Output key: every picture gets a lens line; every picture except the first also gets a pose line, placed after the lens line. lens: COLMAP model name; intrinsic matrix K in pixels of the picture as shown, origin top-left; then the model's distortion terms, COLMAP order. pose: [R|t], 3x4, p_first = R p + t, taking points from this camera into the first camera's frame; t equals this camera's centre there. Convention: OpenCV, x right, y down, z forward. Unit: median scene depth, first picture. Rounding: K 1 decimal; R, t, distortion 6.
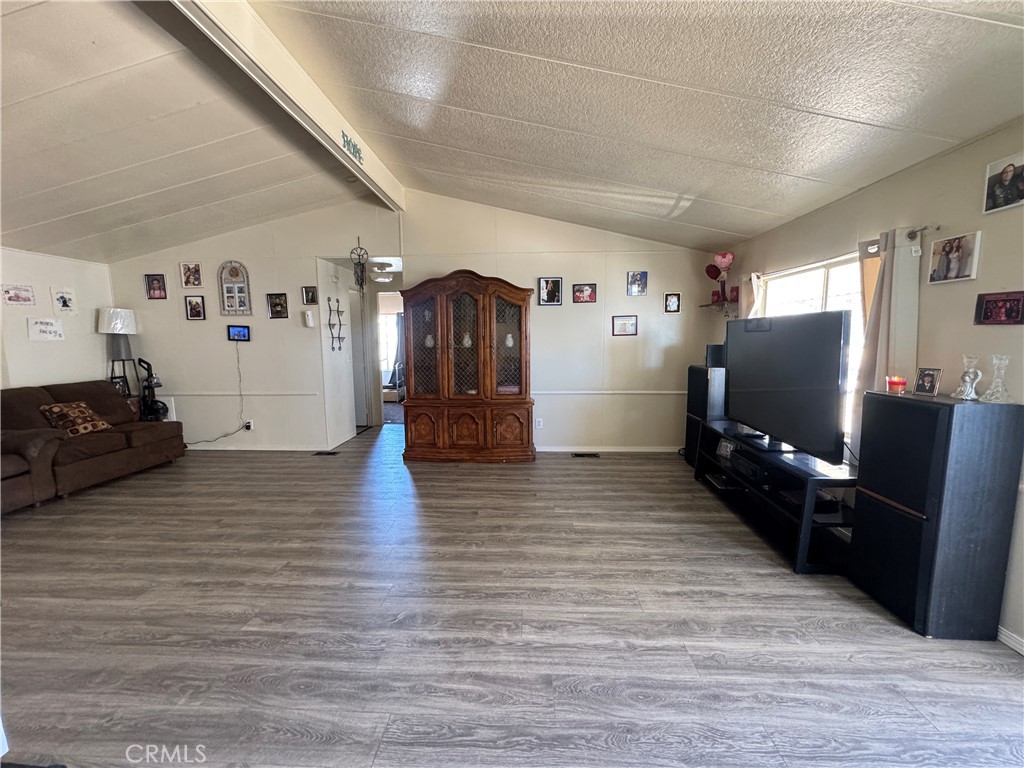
lens RADIAL K [[408.3, 0, 513.1], [0, 408.3, 383.8], [0, 0, 1]] dist [-0.002072, -0.000342]
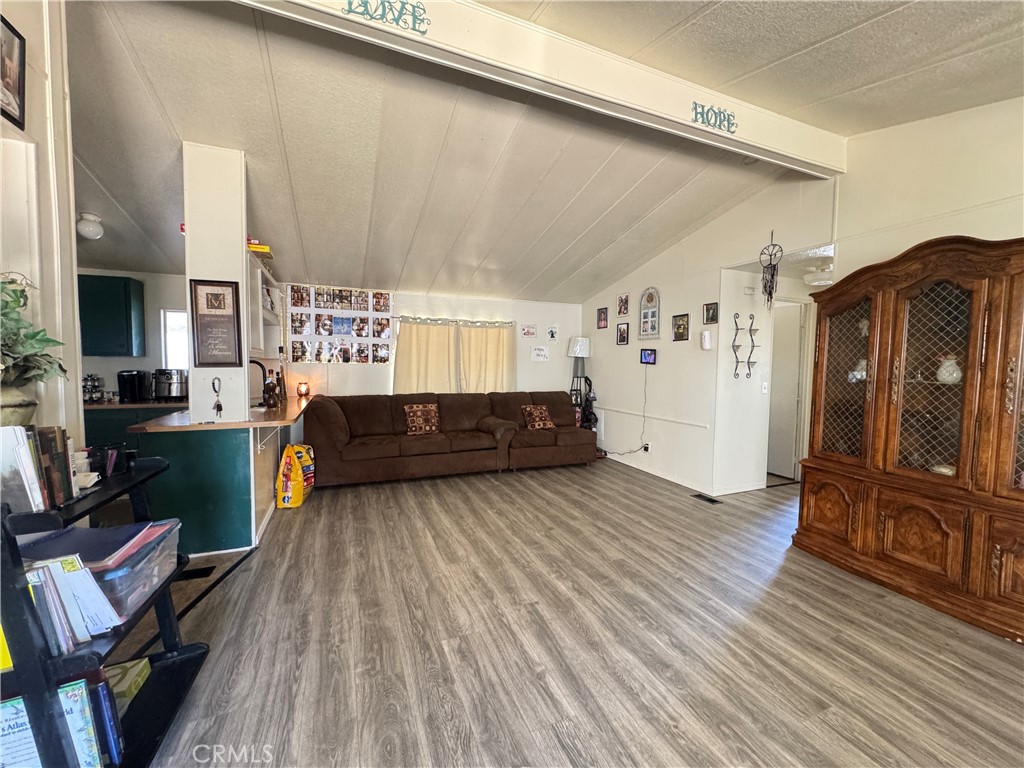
lens RADIAL K [[408.3, 0, 513.1], [0, 408.3, 383.7], [0, 0, 1]] dist [-0.002072, -0.000342]
pose [[0.425443, 0.061235, -0.902911, 0.128078], [-0.114925, 0.993286, 0.013212, -0.032976], [0.897658, 0.098146, 0.429624, 0.281061]]
